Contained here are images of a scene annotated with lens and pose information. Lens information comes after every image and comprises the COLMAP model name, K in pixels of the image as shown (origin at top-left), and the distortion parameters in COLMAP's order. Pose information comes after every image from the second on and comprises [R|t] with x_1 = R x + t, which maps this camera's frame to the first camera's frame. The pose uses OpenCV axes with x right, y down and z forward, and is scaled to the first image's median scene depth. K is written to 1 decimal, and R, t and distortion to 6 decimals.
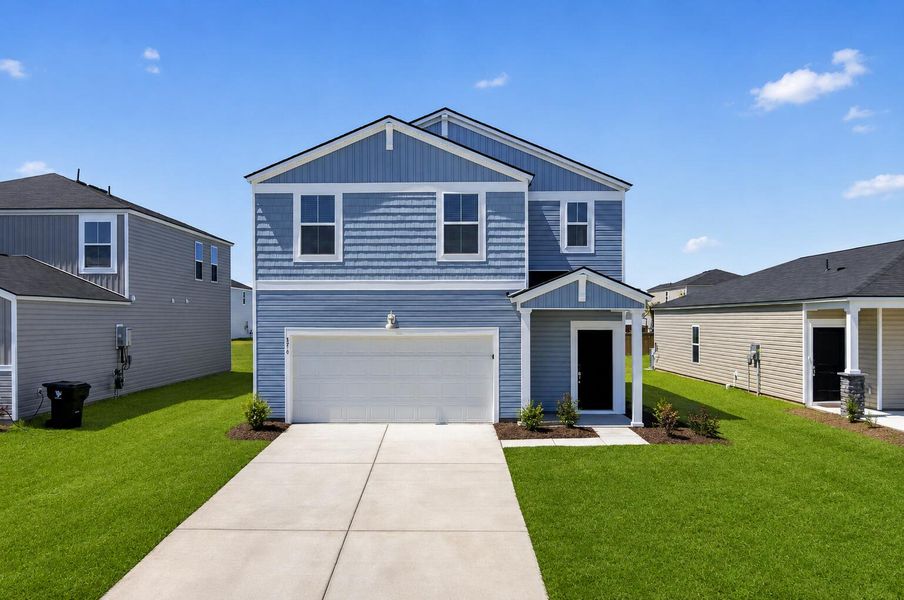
lens RADIAL K [[681.5, 0, 450.0], [0, 681.5, 340.8], [0, 0, 1]] dist [0.059151, 0.001257]
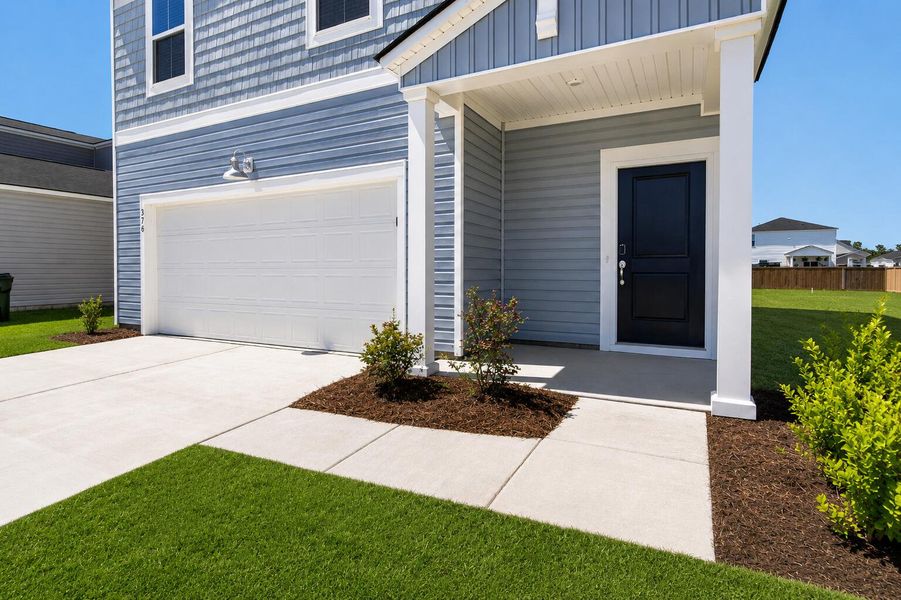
lens RADIAL K [[461.2, 0, 437.4], [0, 461.2, 277.9], [0, 0, 1]] dist [0.000843, 0.000348]
pose [[0.888433, 0.004514, -0.458984, 0.239964], [-0.008322, 0.999946, -0.006274, 0.065047], [0.458930, 0.009393, 0.888423, 0.726032]]
